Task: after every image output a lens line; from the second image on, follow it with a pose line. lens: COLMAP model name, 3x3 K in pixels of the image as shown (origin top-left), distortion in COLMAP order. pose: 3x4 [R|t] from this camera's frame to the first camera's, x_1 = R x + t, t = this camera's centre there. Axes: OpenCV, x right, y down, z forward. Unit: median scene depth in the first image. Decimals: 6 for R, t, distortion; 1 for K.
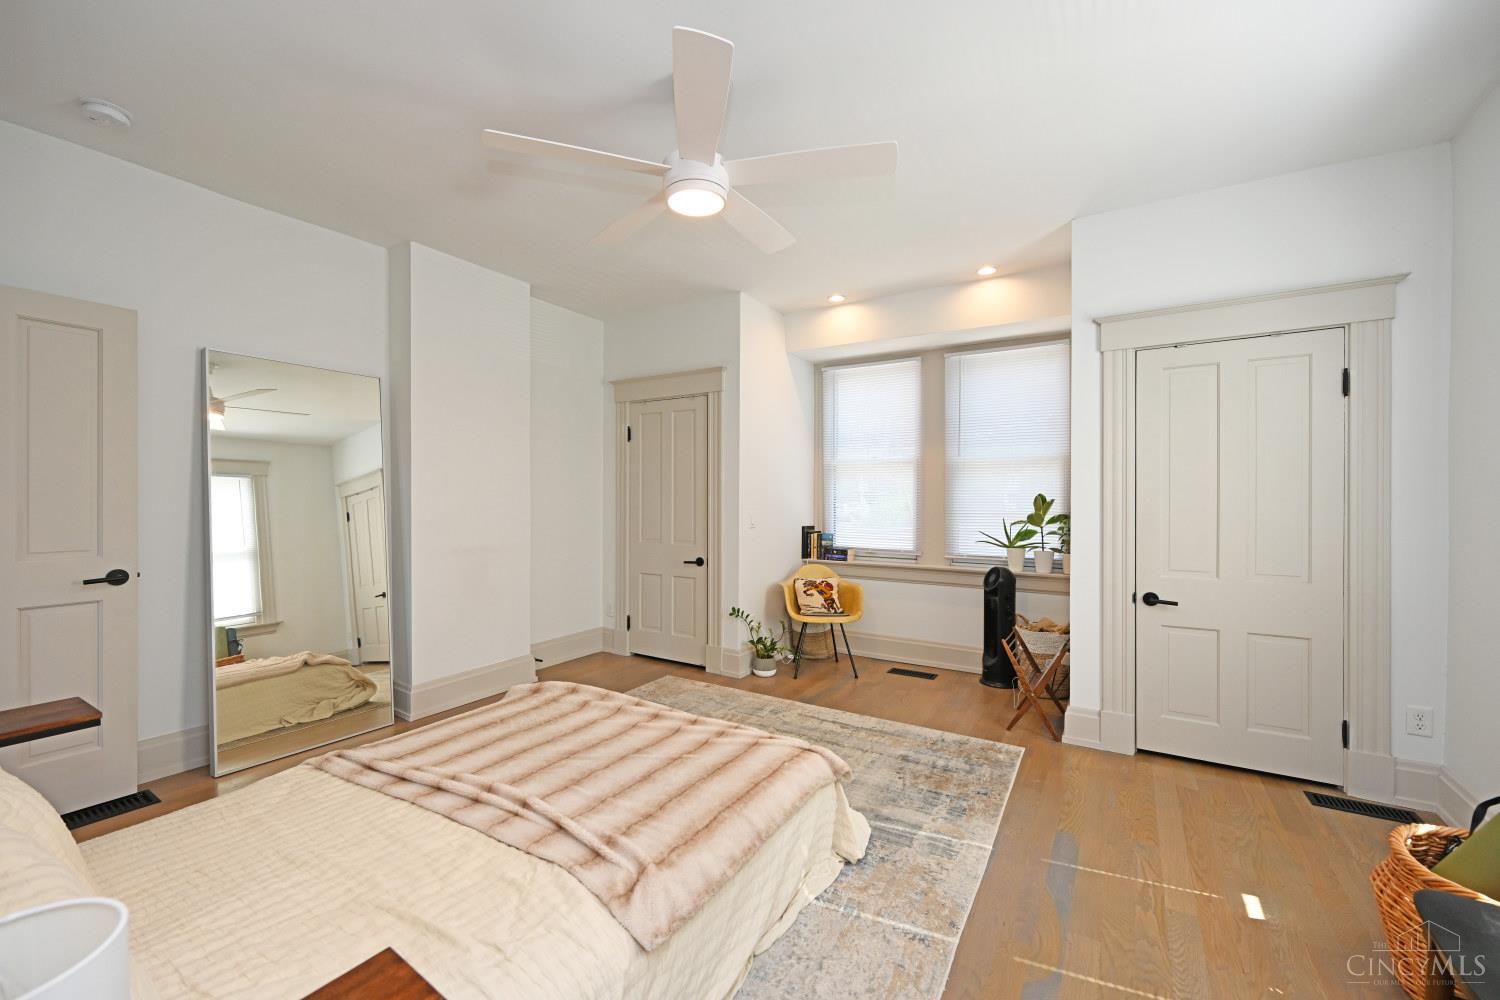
lens RADIAL K [[605.0, 0, 741.7], [0, 605.0, 500.6], [0, 0, 1]] dist [-0.001755, -0.000052]
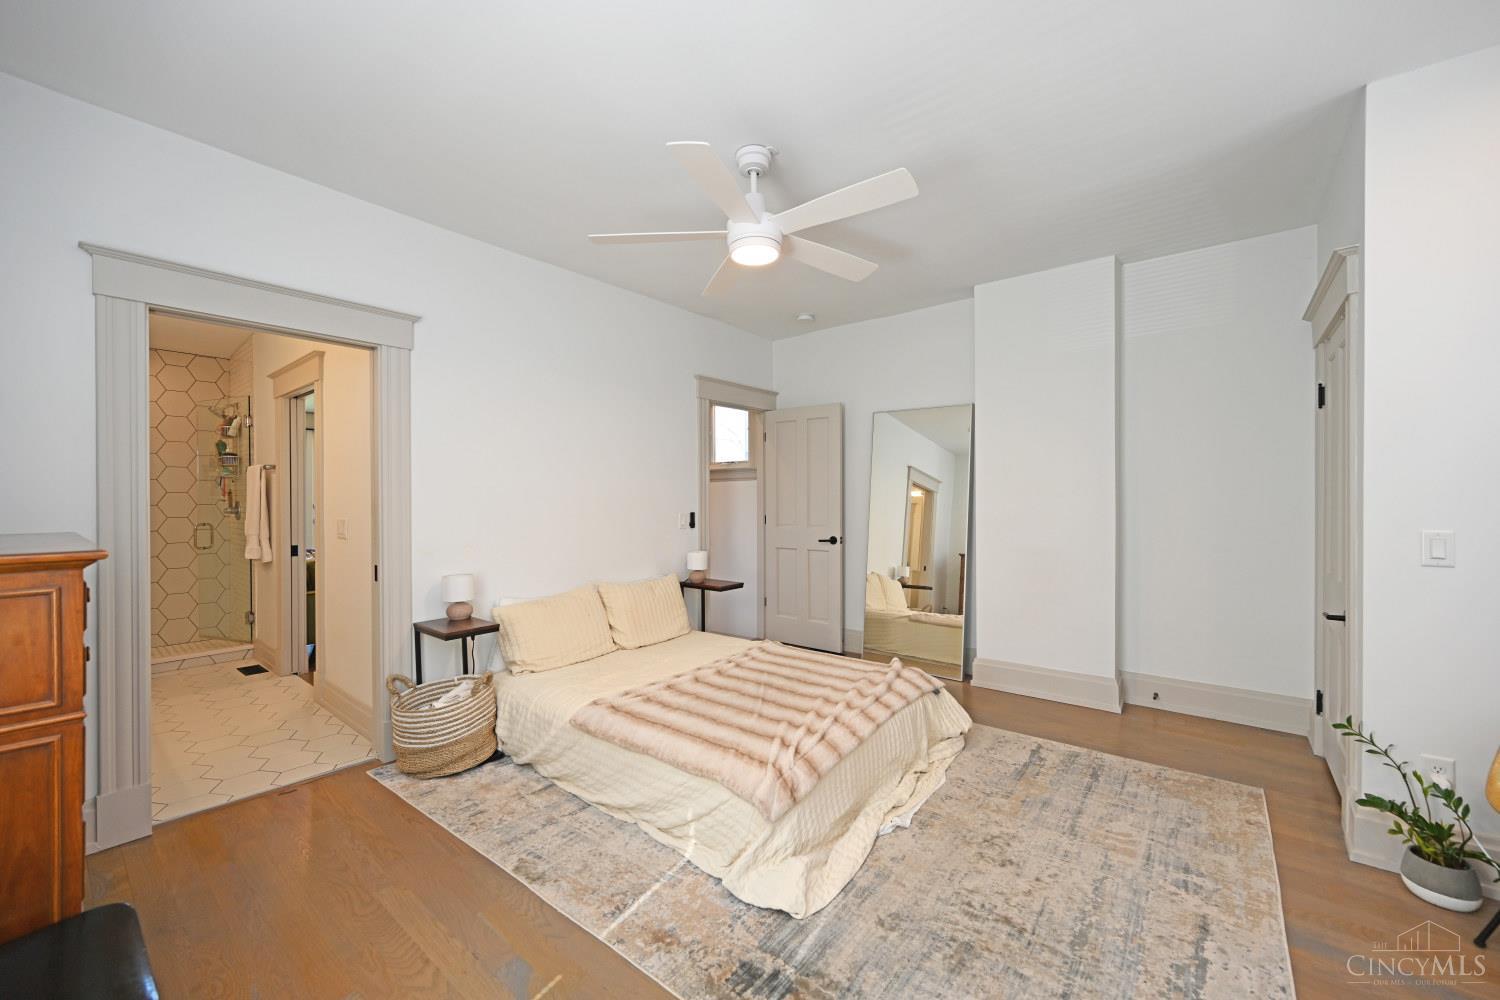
lens RADIAL K [[575.0, 0, 735.0], [0, 575.0, 503.3], [0, 0, 1]] dist [-0.001336, -0.000029]
pose [[-0.118205, 0.004308, -0.992980, 0.558279], [-0.001213, 0.999989, 0.004483, -0.002799], [0.992988, 0.001734, -0.118198, 0.580819]]
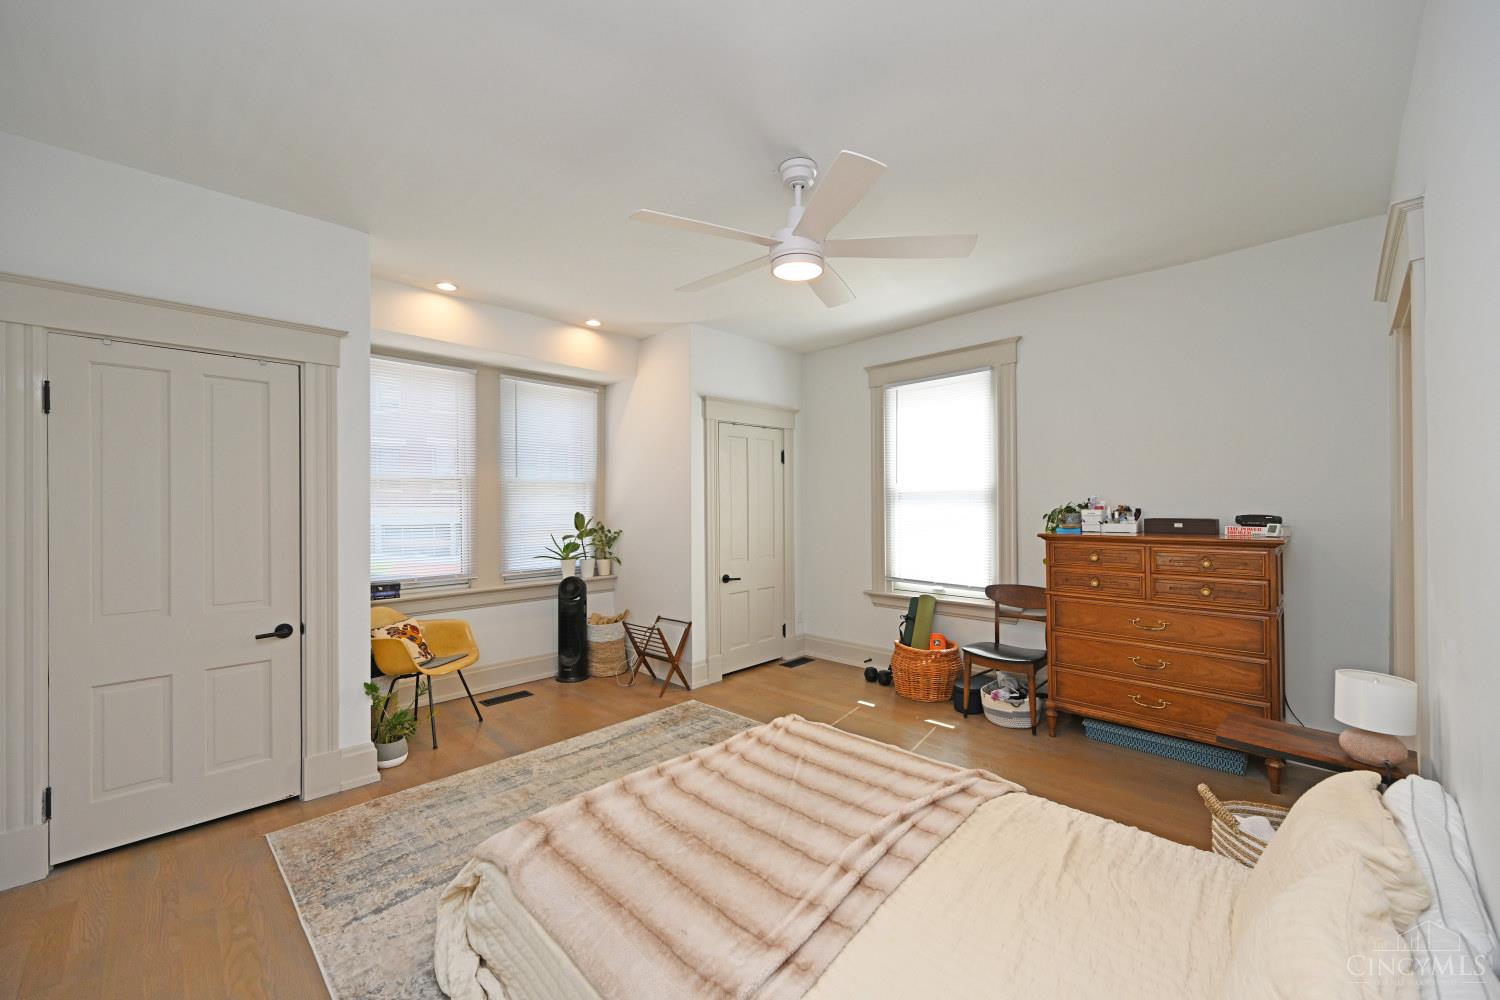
lens RADIAL K [[605.0, 0, 741.7], [0, 605.0, 500.6], [0, 0, 1]] dist [-0.001755, -0.000052]
pose [[0.198828, -0.000165, 0.980034, -0.649156], [0.010162, 0.999947, -0.001893, -0.029485], [-0.979982, 0.010336, 0.198819, 0.466175]]
